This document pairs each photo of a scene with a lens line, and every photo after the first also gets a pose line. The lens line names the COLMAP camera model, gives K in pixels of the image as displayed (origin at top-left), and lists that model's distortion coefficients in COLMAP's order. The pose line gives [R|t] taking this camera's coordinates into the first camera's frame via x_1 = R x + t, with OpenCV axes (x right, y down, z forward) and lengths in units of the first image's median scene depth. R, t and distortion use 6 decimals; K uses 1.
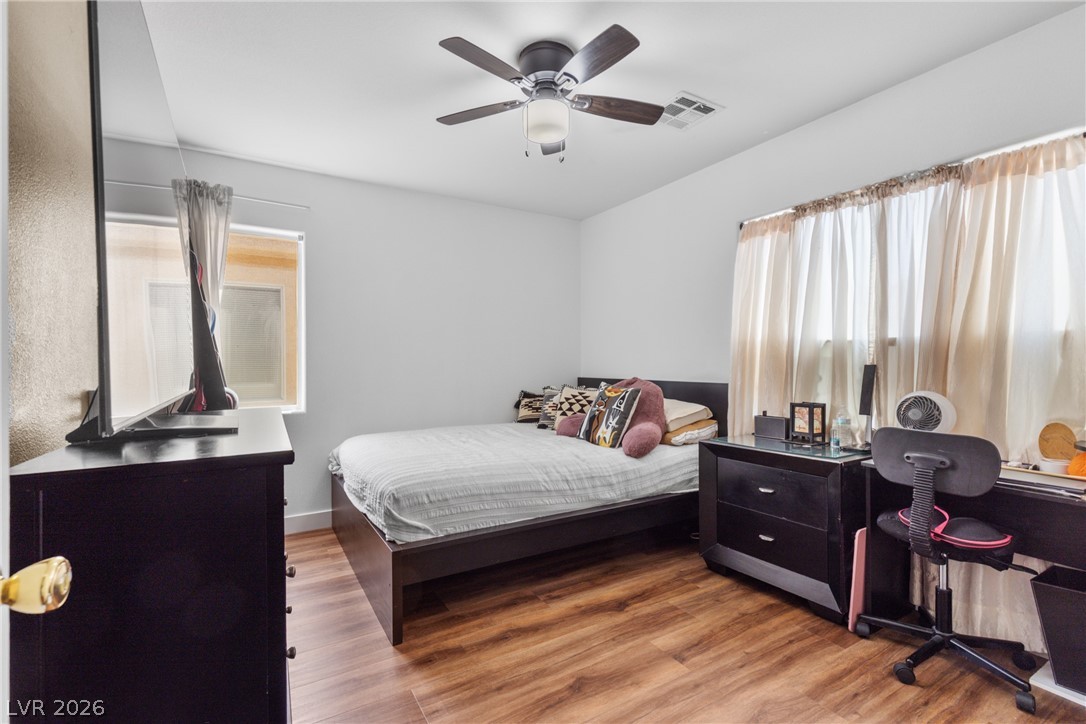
lens RADIAL K [[494.4, 0, 546.8], [0, 494.4, 366.3], [0, 0, 1]] dist [0.003575, 0.000127]
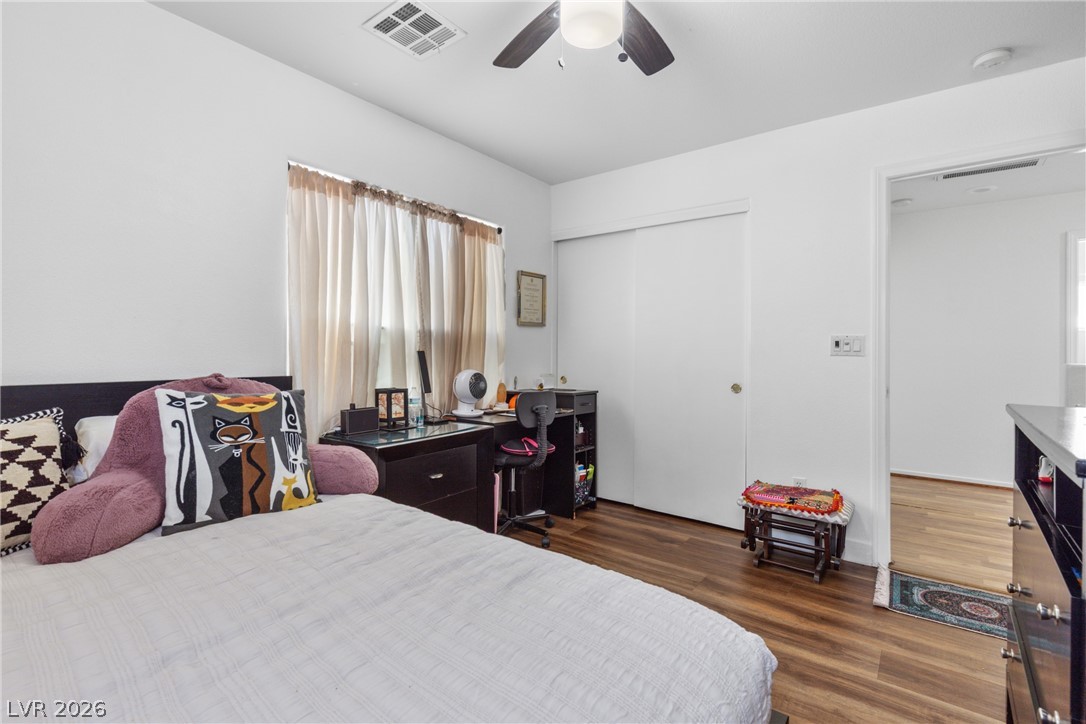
lens RADIAL K [[495.4, 0, 539.1], [0, 495.4, 354.5], [0, 0, 1]] dist [0.001942, 0.000015]
pose [[-0.363811, -0.001264, 0.931472, -0.542900], [0.003859, 0.999988, 0.002864, 0.003284], [-0.931465, 0.004636, -0.363802, 1.133655]]
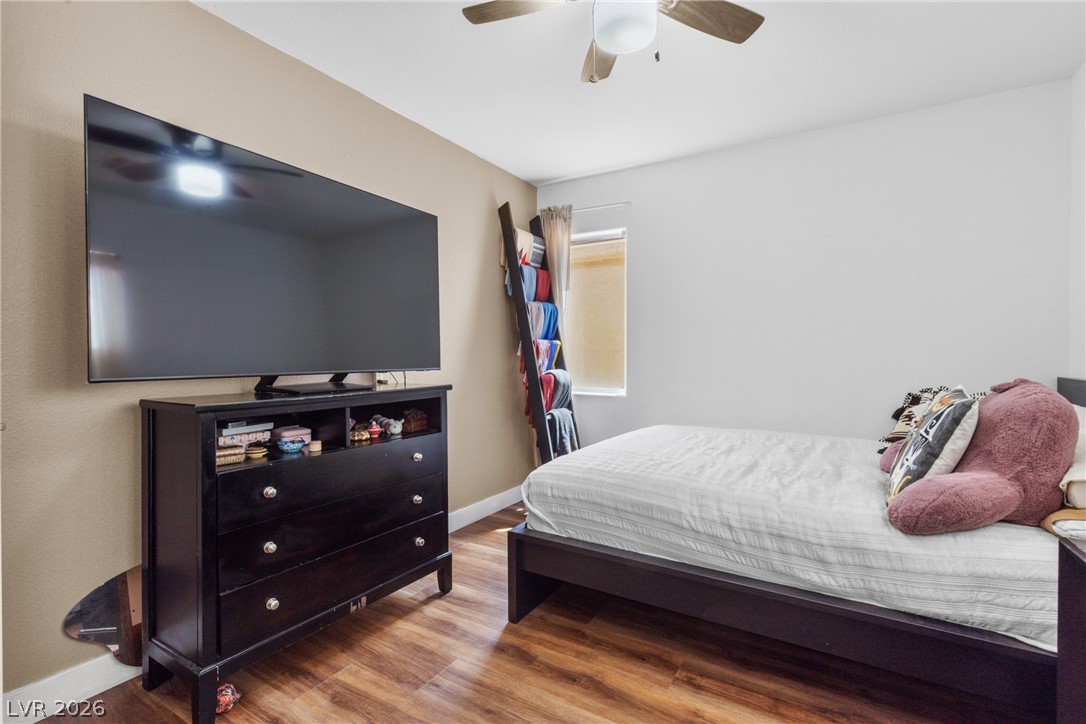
lens RADIAL K [[494.4, 0, 546.8], [0, 494.4, 366.3], [0, 0, 1]] dist [0.003575, 0.000127]
pose [[0.463849, 0.026807, -0.885508, 0.505724], [-0.009072, 0.999633, 0.025510, 0.002735], [0.885868, -0.003800, 0.463923, 0.475250]]
